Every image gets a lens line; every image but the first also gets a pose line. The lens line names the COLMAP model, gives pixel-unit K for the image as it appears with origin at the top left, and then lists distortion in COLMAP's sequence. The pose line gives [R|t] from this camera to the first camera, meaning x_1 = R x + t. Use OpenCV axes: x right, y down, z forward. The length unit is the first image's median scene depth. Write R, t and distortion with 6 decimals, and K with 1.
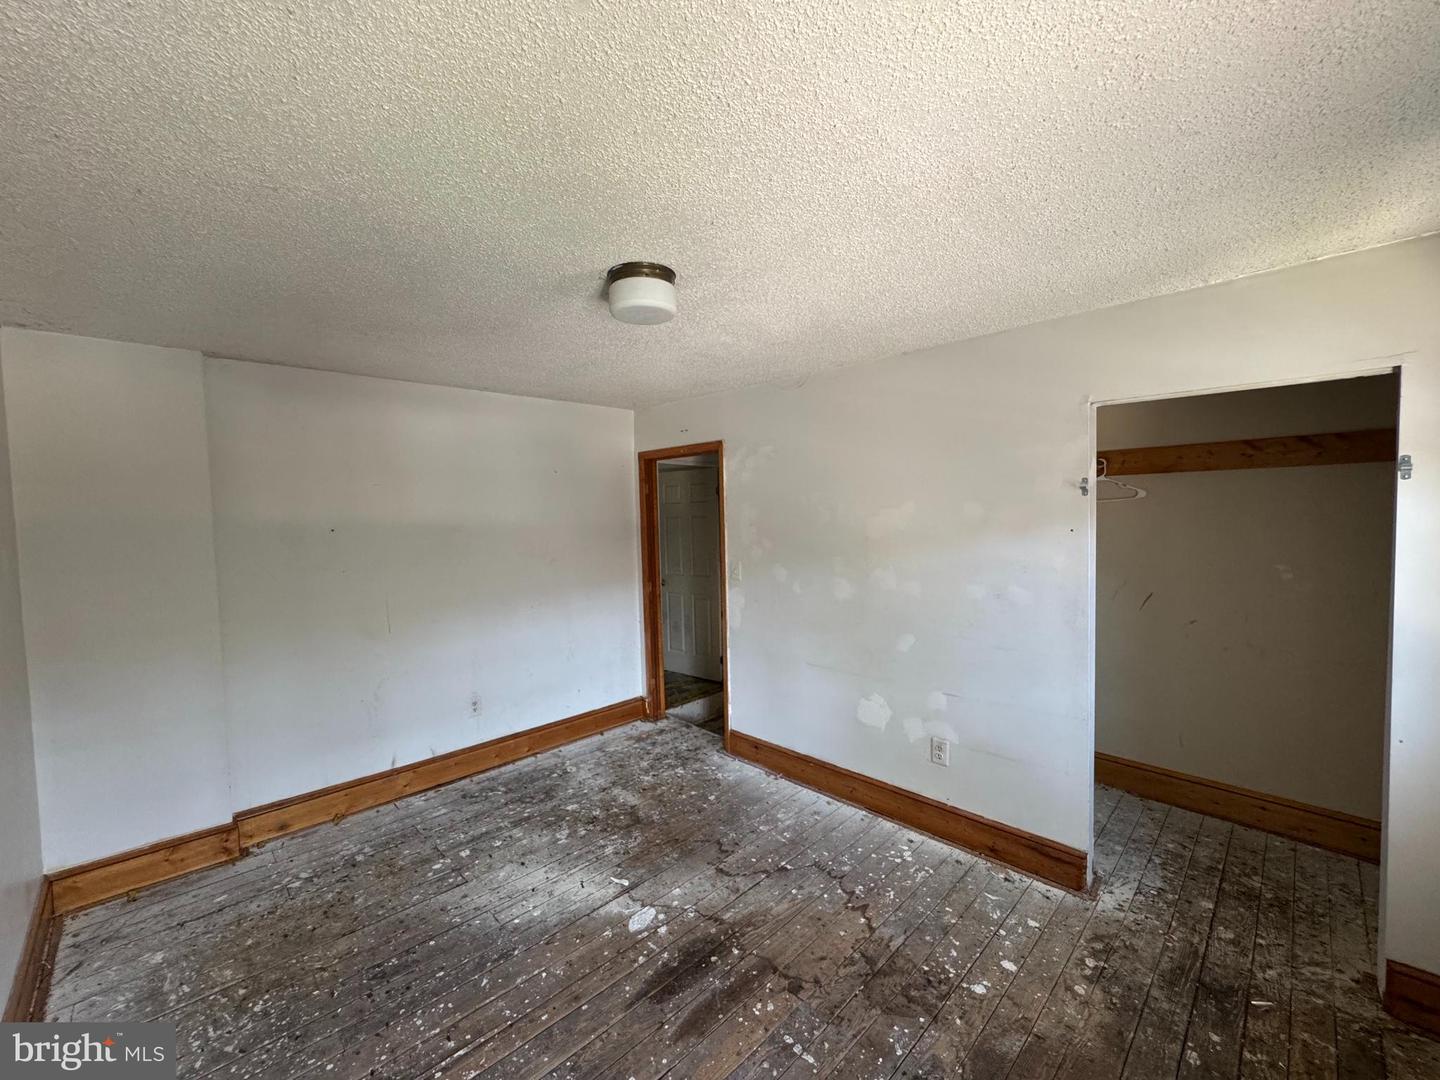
lens RADIAL K [[579.7, 0, 720.9], [0, 579.7, 539.0], [0, 0, 1]] dist [-0.002041, 0.000324]
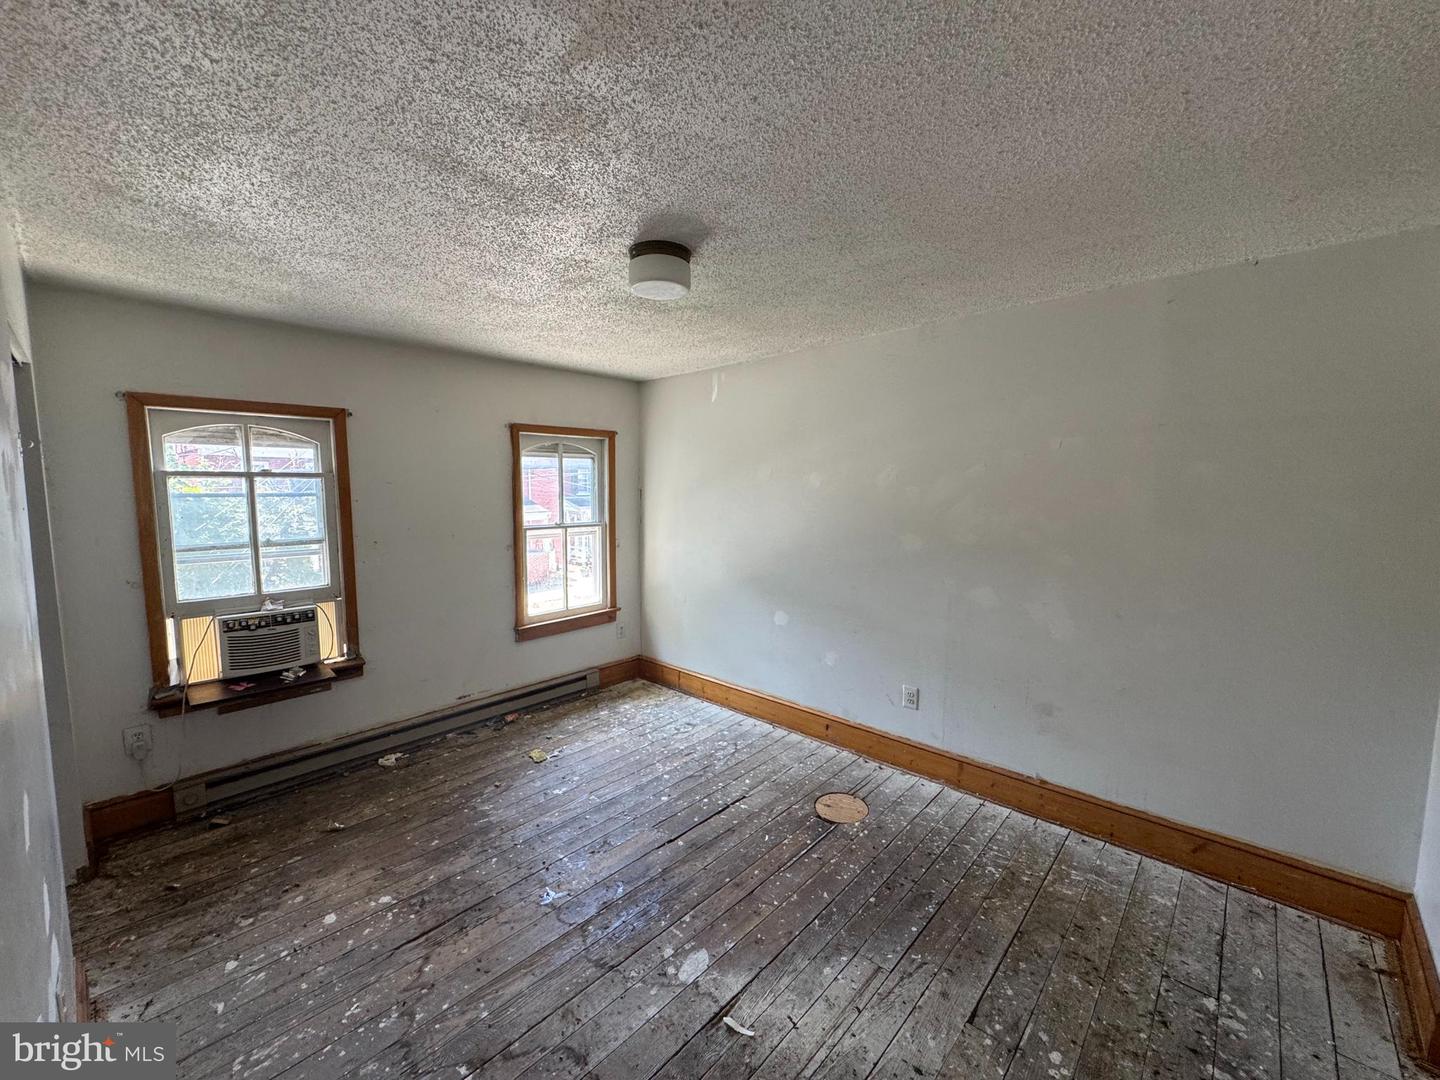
lens RADIAL K [[579.7, 0, 716.4], [0, 579.7, 538.0], [0, 0, 1]] dist [-0.002041, 0.000324]
pose [[-0.999166, 0.023077, -0.033682, -0.143684], [0.018220, 0.990268, 0.137974, -0.055776], [0.036539, 0.137245, -0.989863, 1.619874]]
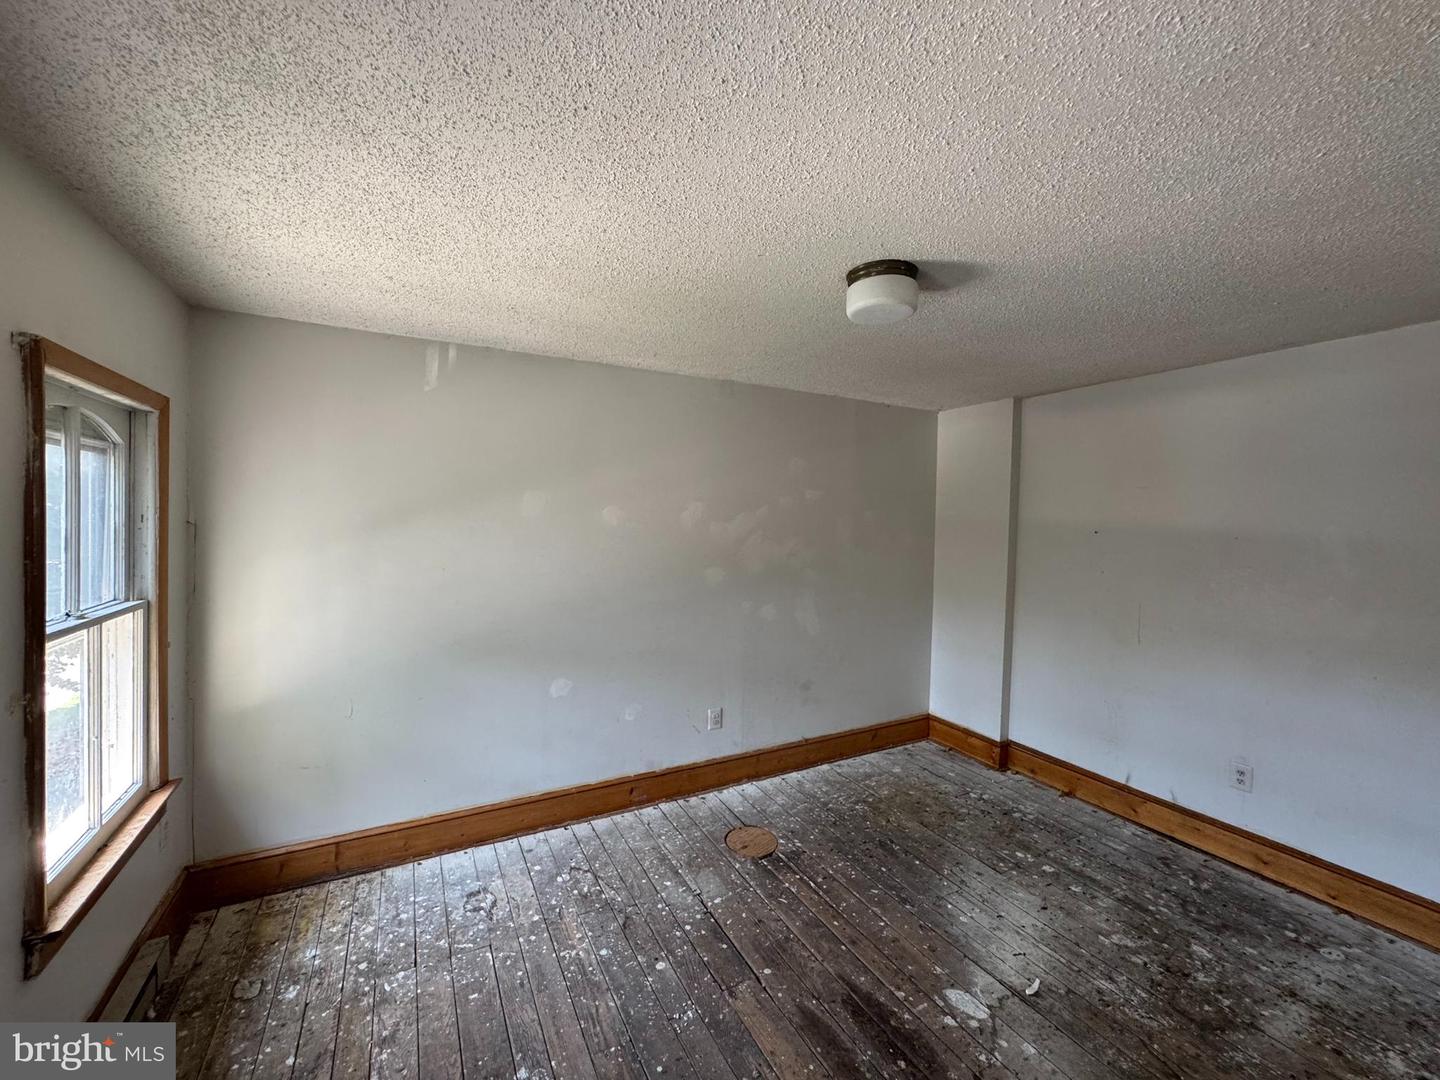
lens RADIAL K [[579.7, 0, 718.9], [0, 579.7, 538.0], [0, 0, 1]] dist [-0.002041, 0.000324]
pose [[-0.281070, 0.047366, -0.958518, 0.683721], [-0.056511, 0.996231, 0.065801, -0.043381], [0.958022, 0.072662, -0.277334, 0.786088]]
